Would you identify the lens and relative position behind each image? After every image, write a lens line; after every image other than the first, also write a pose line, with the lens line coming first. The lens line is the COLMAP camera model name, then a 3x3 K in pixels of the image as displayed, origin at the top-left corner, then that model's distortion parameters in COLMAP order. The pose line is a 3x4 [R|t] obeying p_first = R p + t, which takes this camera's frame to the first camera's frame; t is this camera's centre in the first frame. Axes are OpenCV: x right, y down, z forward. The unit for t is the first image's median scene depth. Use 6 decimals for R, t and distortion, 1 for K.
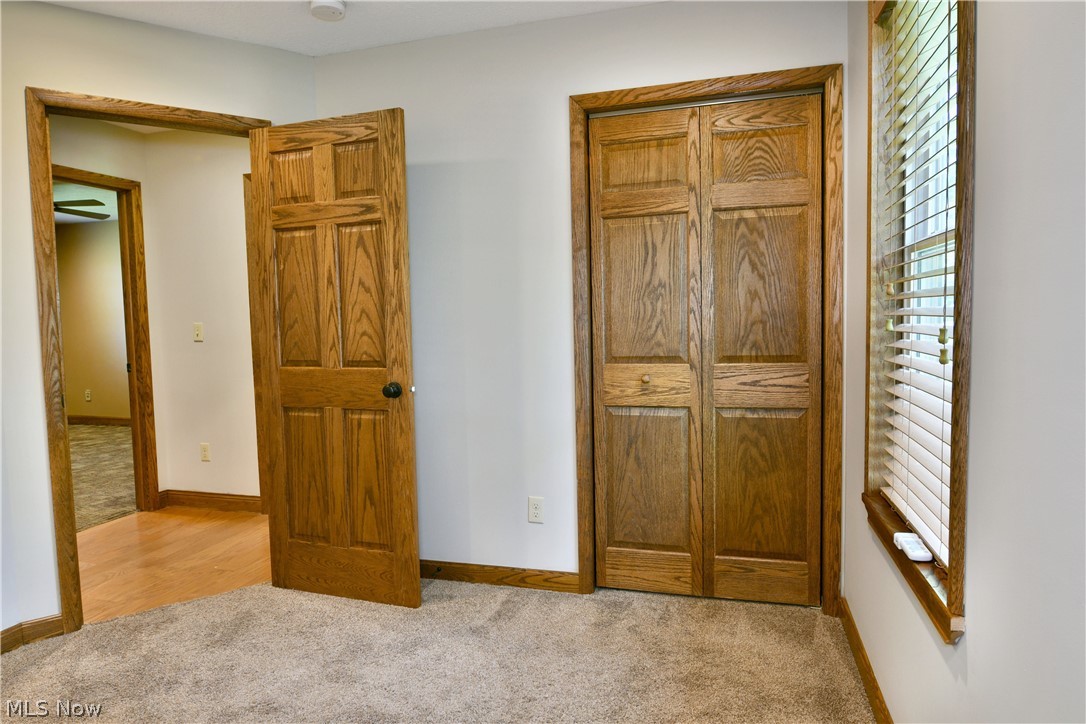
lens RADIAL K [[663.4, 0, 535.4], [0, 663.4, 370.3], [0, 0, 1]] dist [-0.009632, -0.011193]
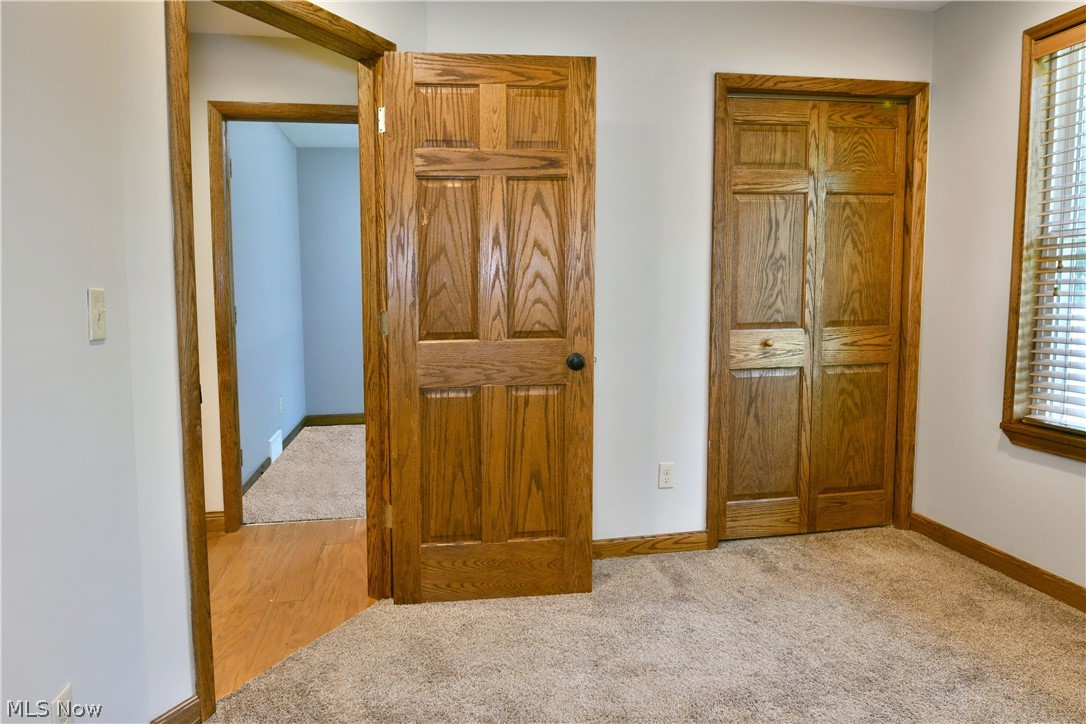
lens RADIAL K [[663.4, 0, 534.5], [0, 663.4, 357.3], [0, 0, 1]] dist [-0.009632, -0.011193]
pose [[0.894461, -0.035637, 0.445723, -0.672477], [0.030678, 0.999361, 0.018338, 0.004806], [-0.446092, -0.002729, 0.894983, 0.193437]]
